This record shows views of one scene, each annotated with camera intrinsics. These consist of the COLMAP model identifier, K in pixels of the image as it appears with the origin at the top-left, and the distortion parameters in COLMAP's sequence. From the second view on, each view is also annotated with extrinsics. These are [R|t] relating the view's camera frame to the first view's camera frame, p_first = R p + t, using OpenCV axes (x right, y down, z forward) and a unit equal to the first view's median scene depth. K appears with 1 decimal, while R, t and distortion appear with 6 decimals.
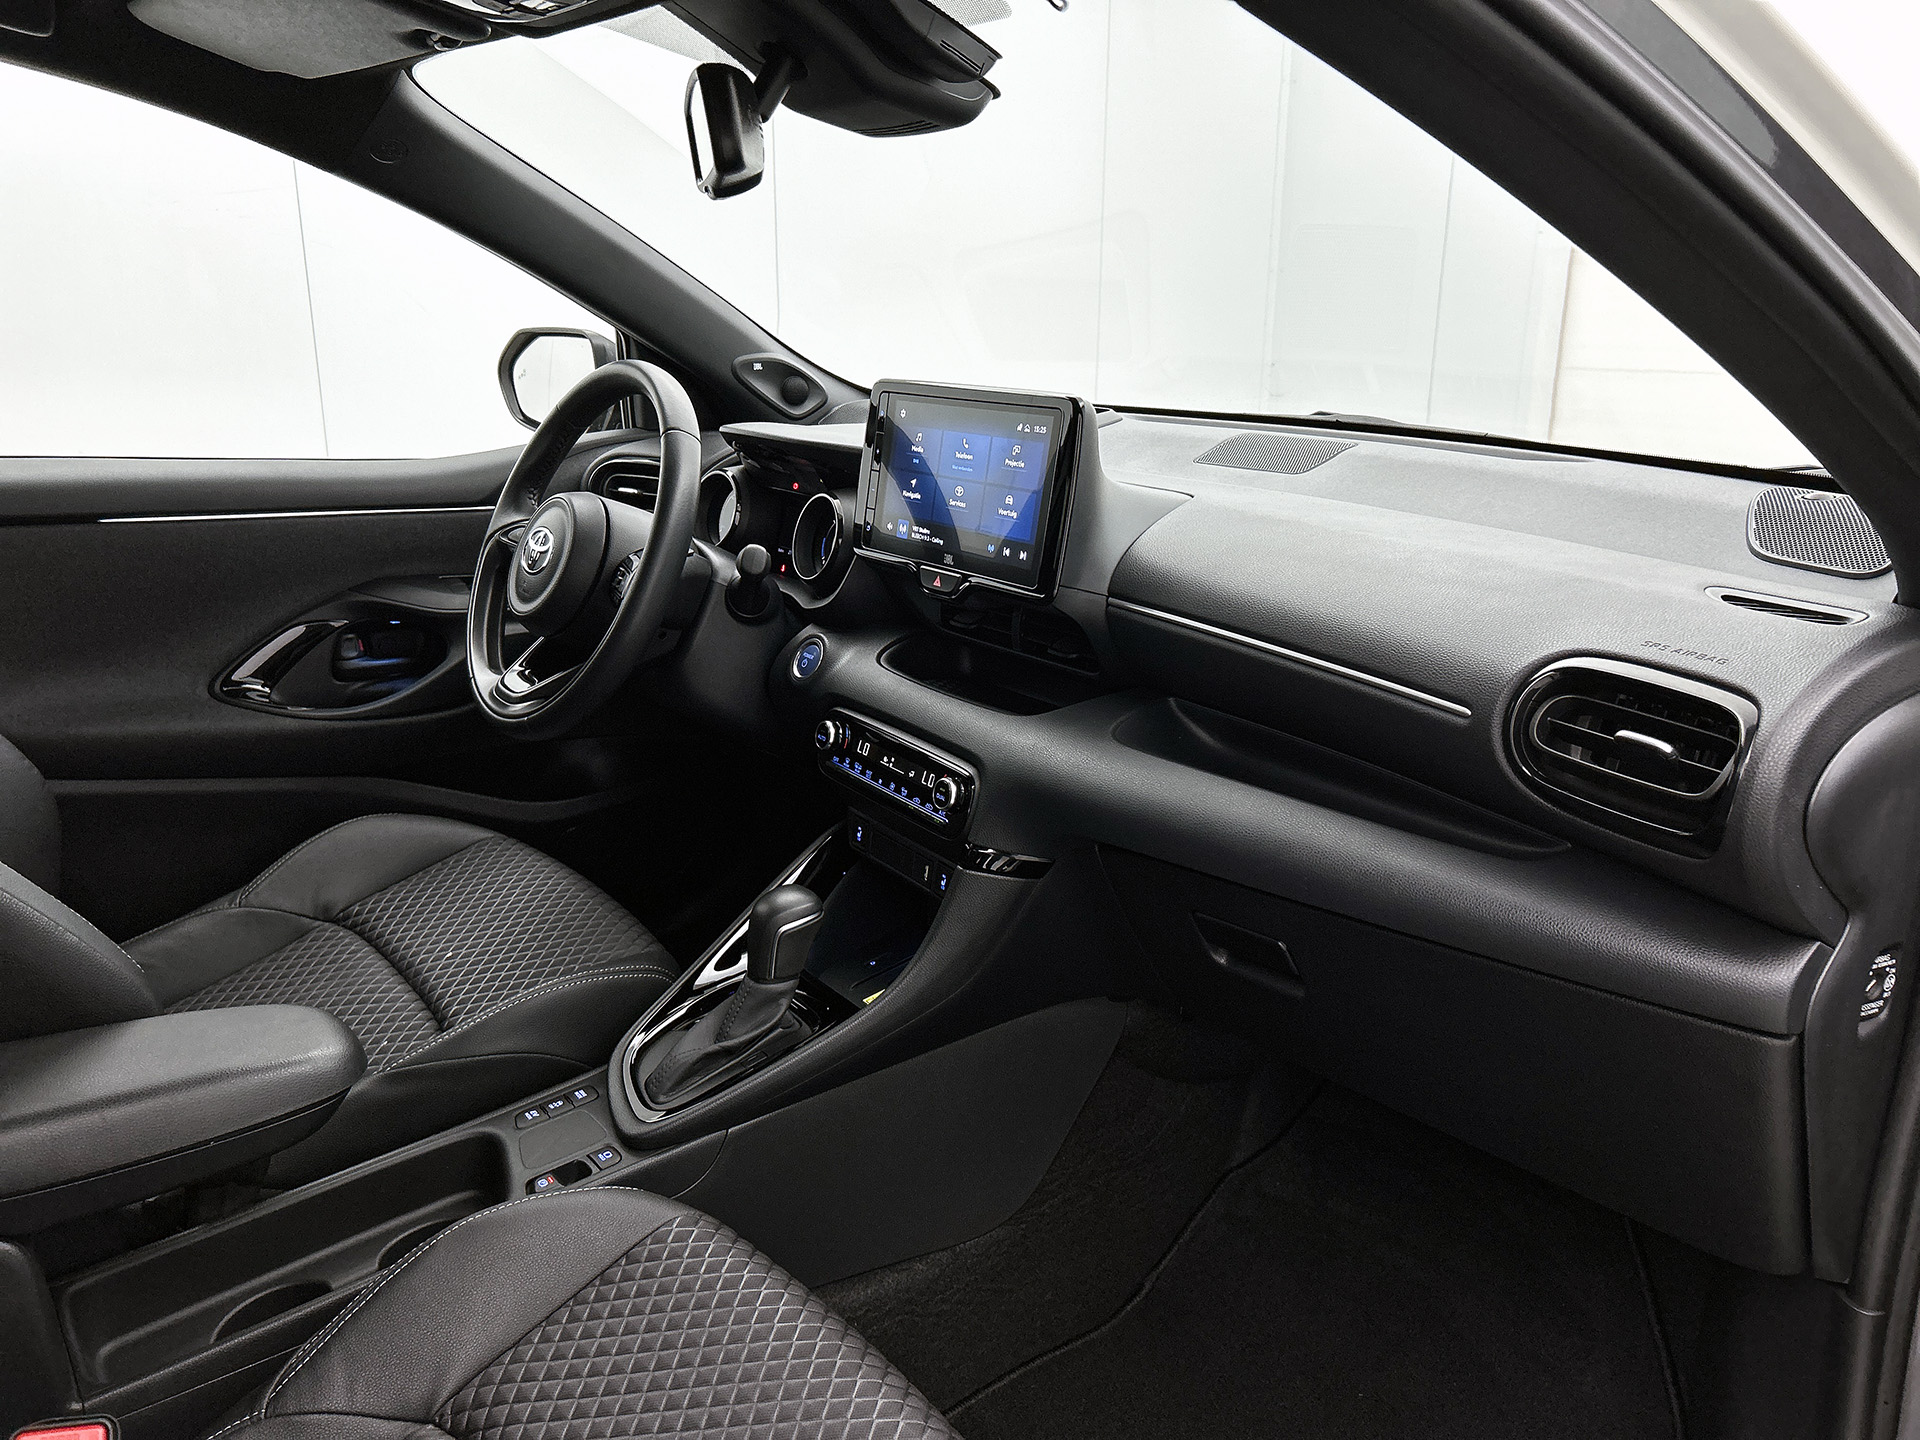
lens RADIAL K [[1507.0, 0, 960.0], [0, 1507.0, 720.0], [0, 0, 1]] dist [0.139109, 0.000816]
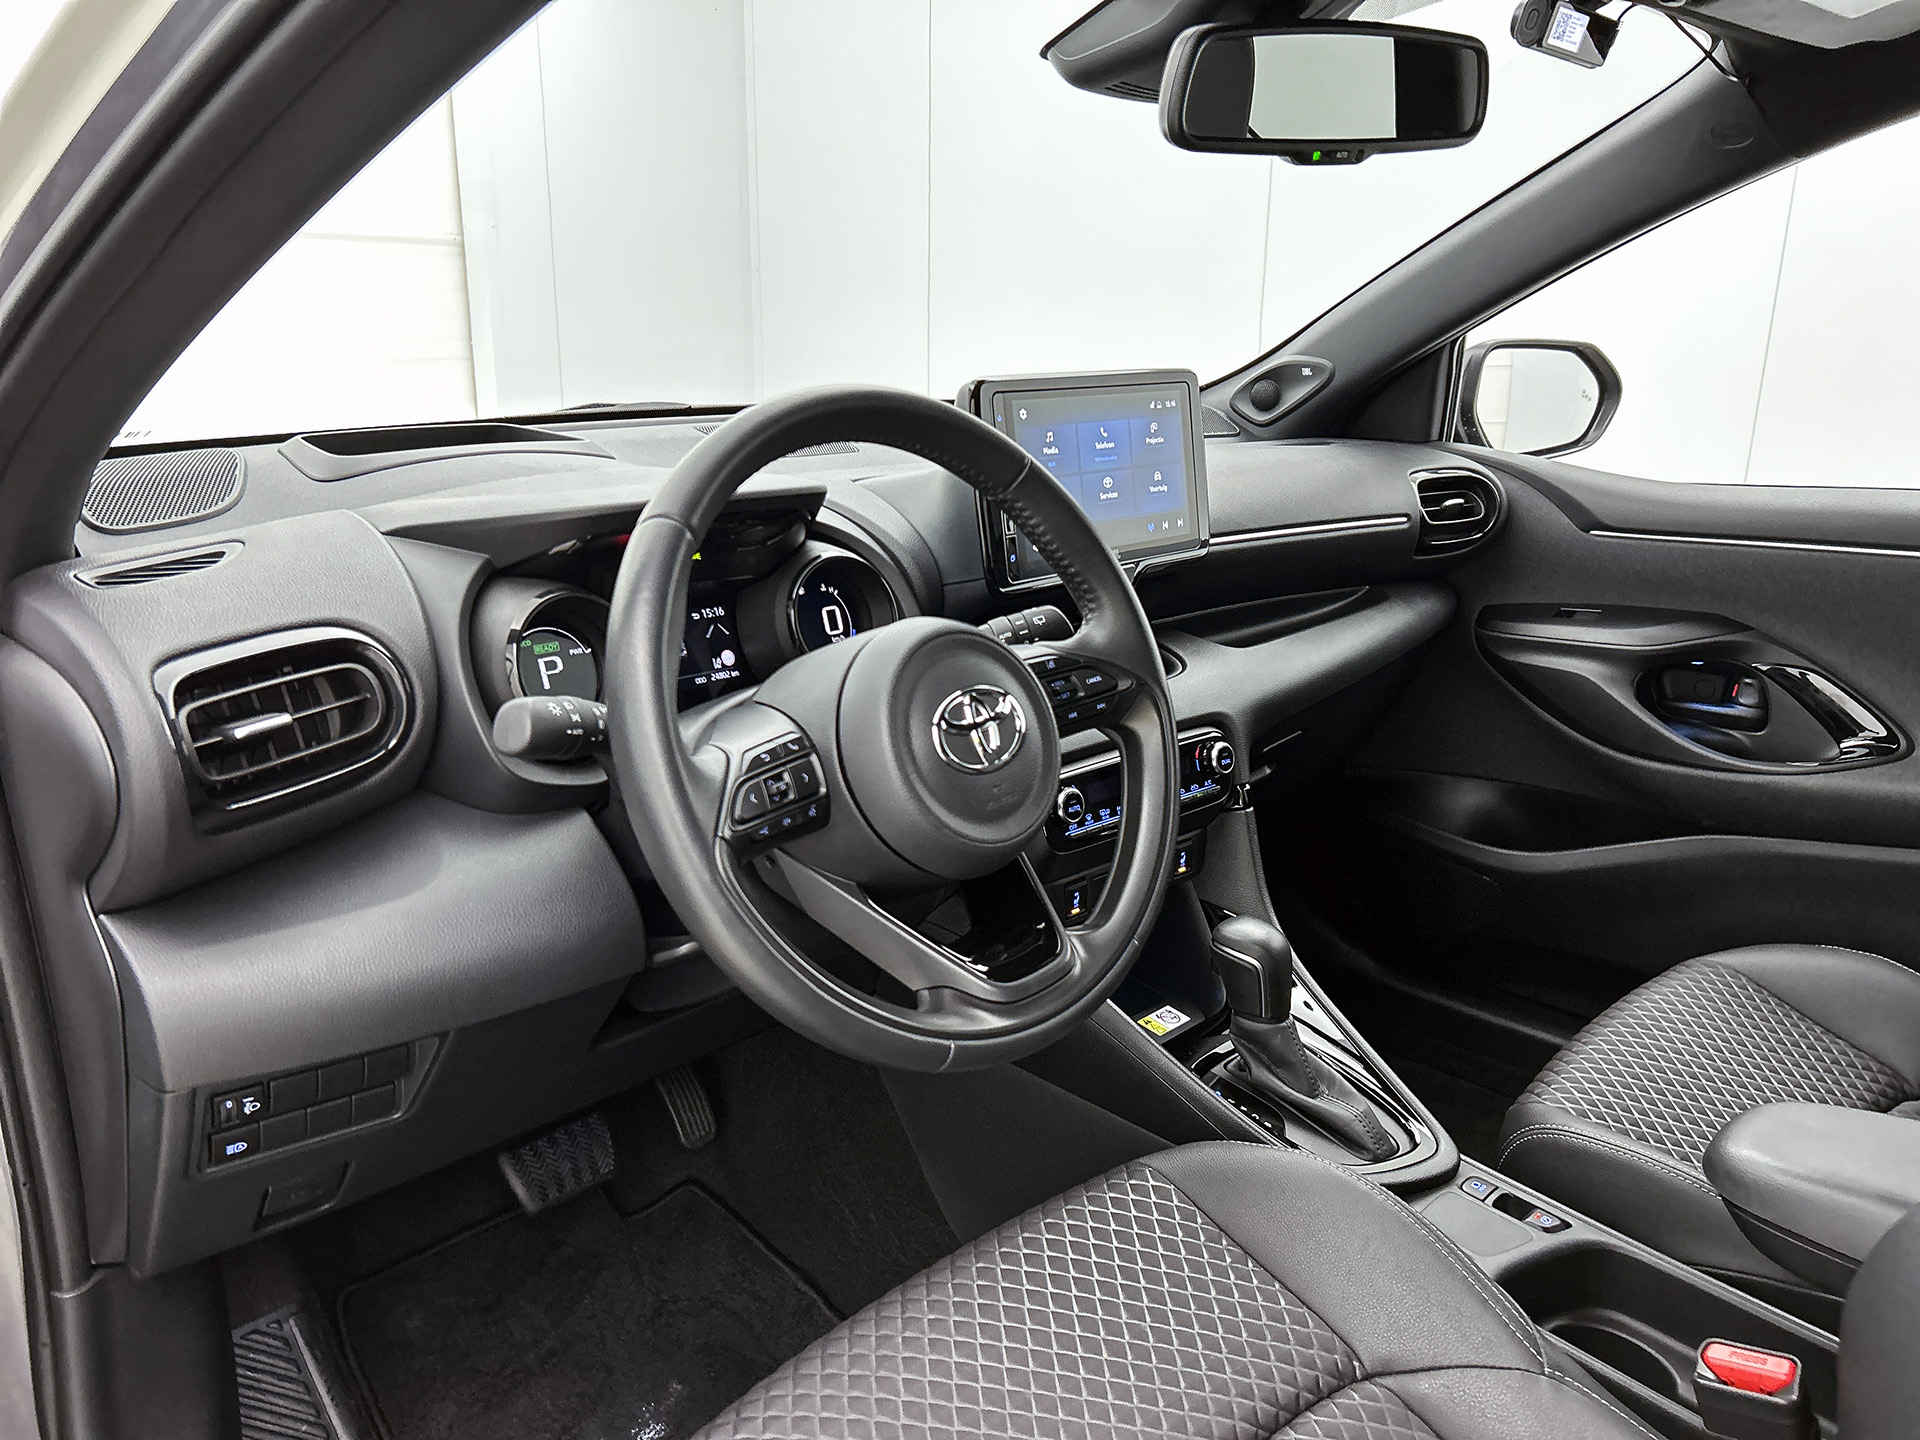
lens RADIAL K [[1507.0, 0, 960.0], [0, 1507.0, 720.0], [0, 0, 1]] dist [0.139109, 0.000816]
pose [[-0.148981, -0.275868, 0.949580, -0.969486], [0.261795, 0.915026, 0.306904, -0.344145], [-0.953555, 0.294319, -0.064101, 1.238099]]
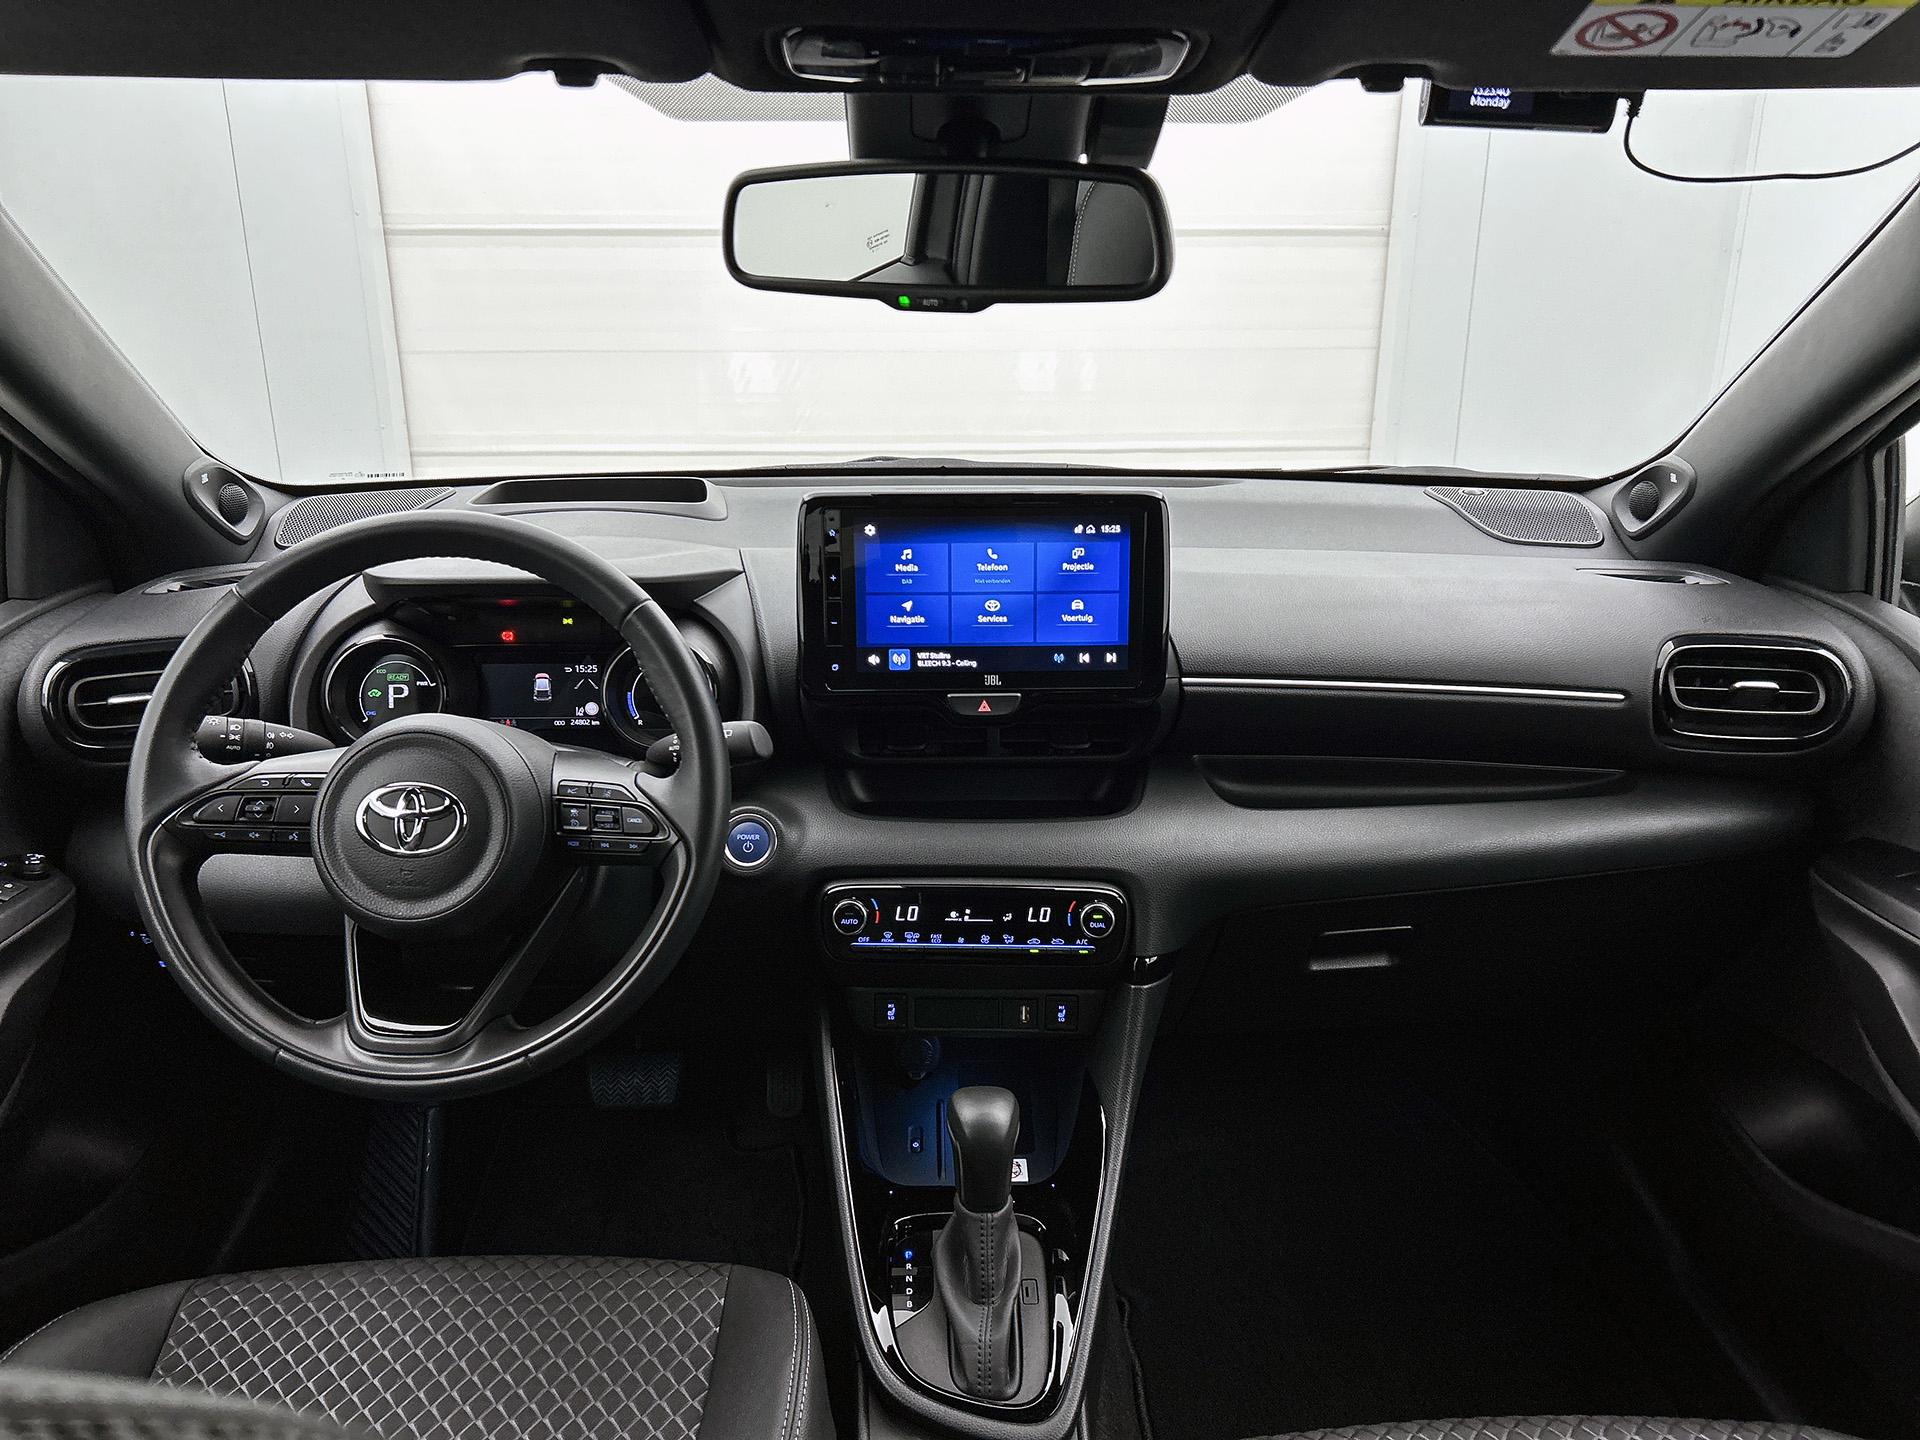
lens RADIAL K [[1515.1, 0, 960.0], [0, 1515.1, 720.0], [0, 0, 1]] dist [0.072764, -0.000224]
pose [[0.594606, -0.260465, 0.760659, -0.754981], [0.230907, 0.961538, 0.148751, -0.234039], [-0.770146, 0.087193, 0.631880, 0.456969]]
